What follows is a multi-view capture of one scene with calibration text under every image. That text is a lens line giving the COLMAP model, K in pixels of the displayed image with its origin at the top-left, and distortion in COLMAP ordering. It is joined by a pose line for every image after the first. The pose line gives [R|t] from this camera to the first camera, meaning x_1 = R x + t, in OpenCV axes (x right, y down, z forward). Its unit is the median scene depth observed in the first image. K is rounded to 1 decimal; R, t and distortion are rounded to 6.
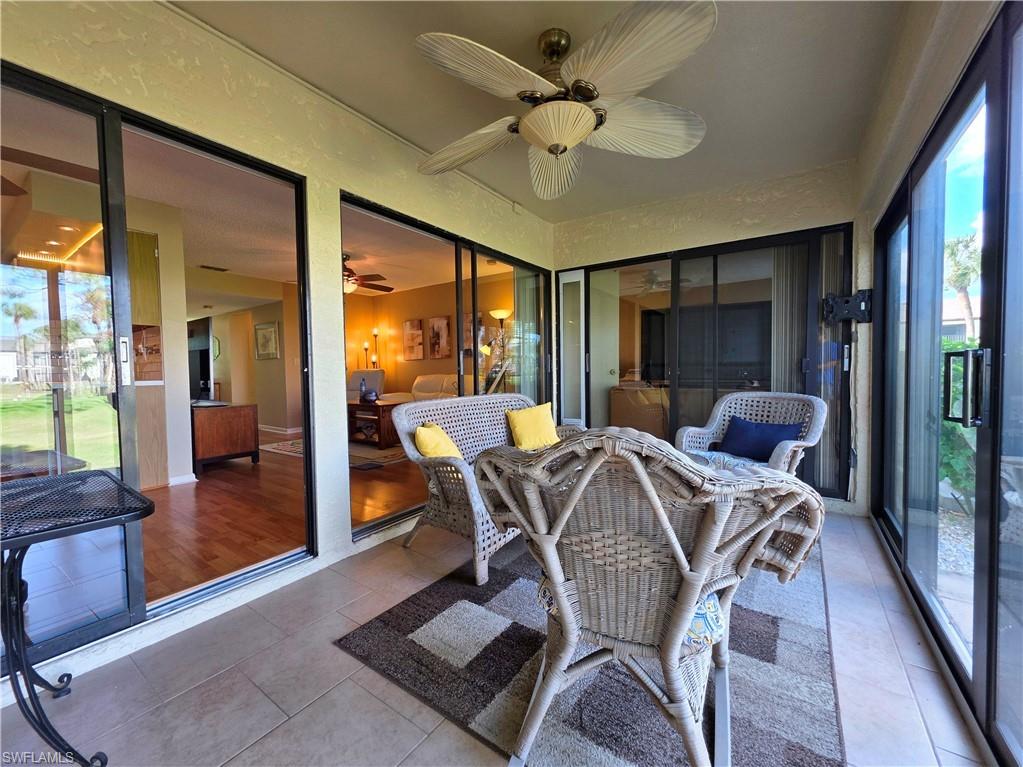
lens RADIAL K [[409.4, 0, 510.6], [0, 409.4, 384.7], [0, 0, 1]] dist [0.004196, 0.000004]
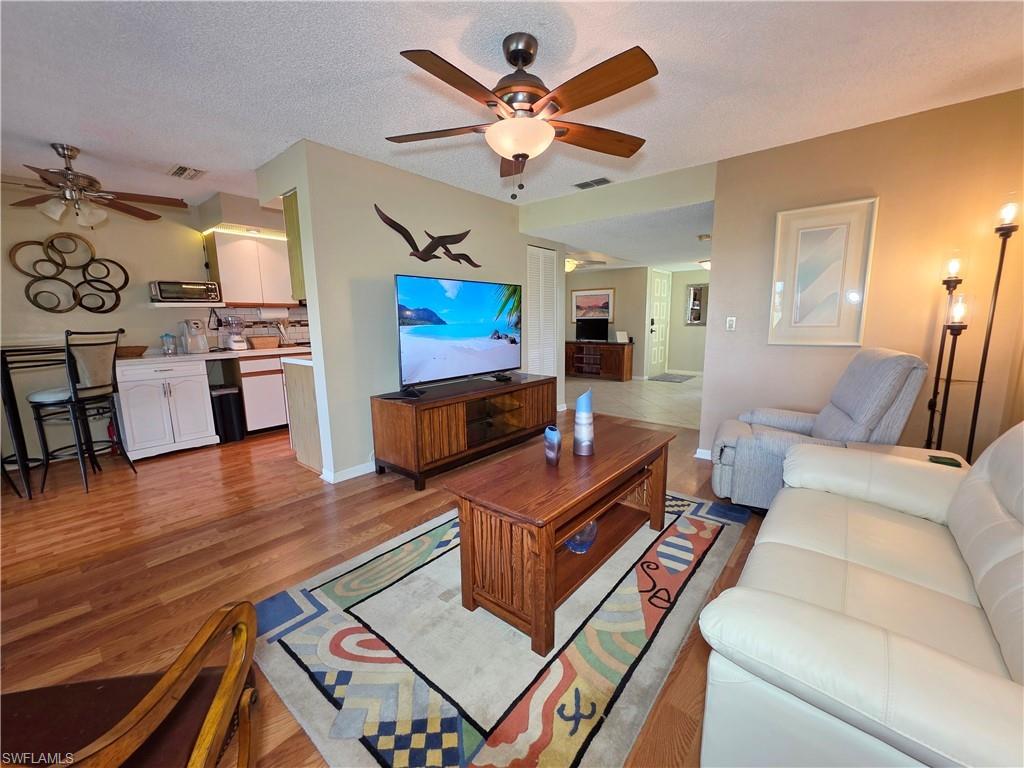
lens RADIAL K [[409.8, 0, 511.1], [0, 409.8, 385.2], [0, 0, 1]] dist [0.004196, 0.000004]
pose [[-0.078900, 0.176670, -0.981103, -0.002236], [-0.022658, 0.983599, 0.178942, -0.062716], [0.996625, 0.036349, -0.073603, 0.743338]]
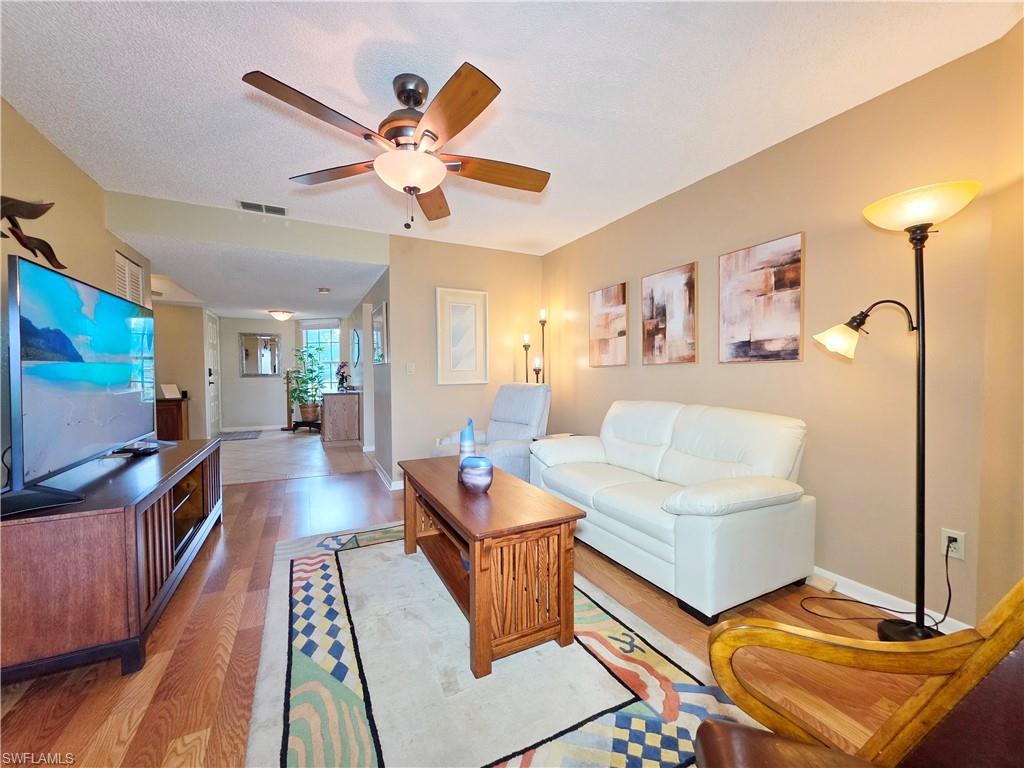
lens RADIAL K [[409.8, 0, 511.1], [0, 409.8, 385.2], [0, 0, 1]] dist [0.004196, 0.000004]
pose [[0.887177, 0.030245, -0.460437, -0.112765], [-0.028733, 0.999534, 0.010295, -0.040458], [0.460533, 0.004096, 0.887633, 0.516040]]
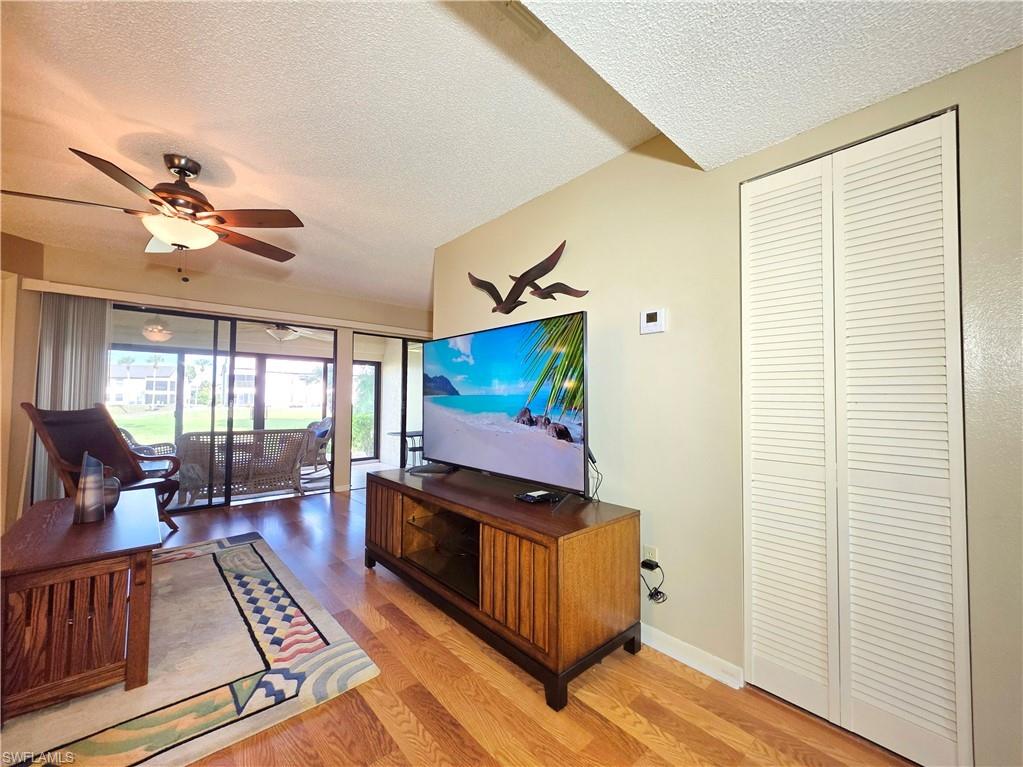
lens RADIAL K [[409.4, 0, 510.6], [0, 409.4, 384.7], [0, 0, 1]] dist [0.004196, 0.000004]
pose [[-0.976397, 0.017016, 0.215314, -0.616487], [0.017316, 0.999850, -0.000497, -0.051278], [-0.215290, 0.003243, -0.976545, 0.981561]]
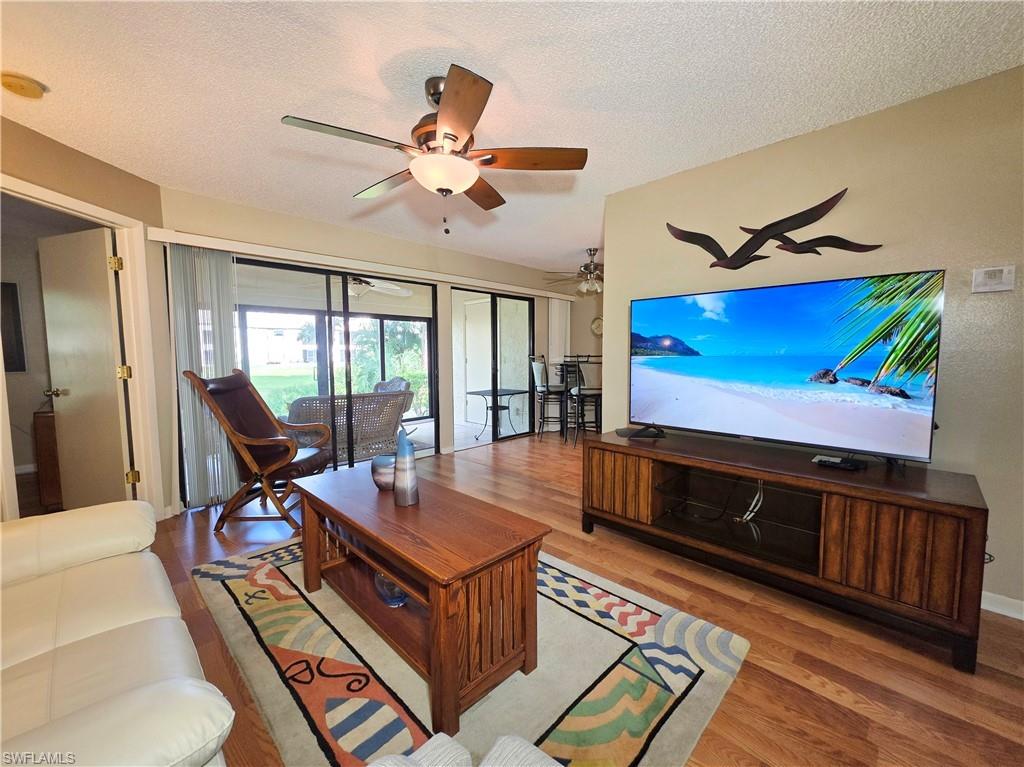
lens RADIAL K [[409.8, 0, 511.1], [0, 409.8, 384.7], [0, 0, 1]] dist [0.004196, 0.000004]
pose [[-0.987188, 0.008157, 0.159355, -0.385116], [0.026454, 0.993238, 0.113045, -0.064167], [-0.157355, 0.115812, -0.980728, 1.003453]]
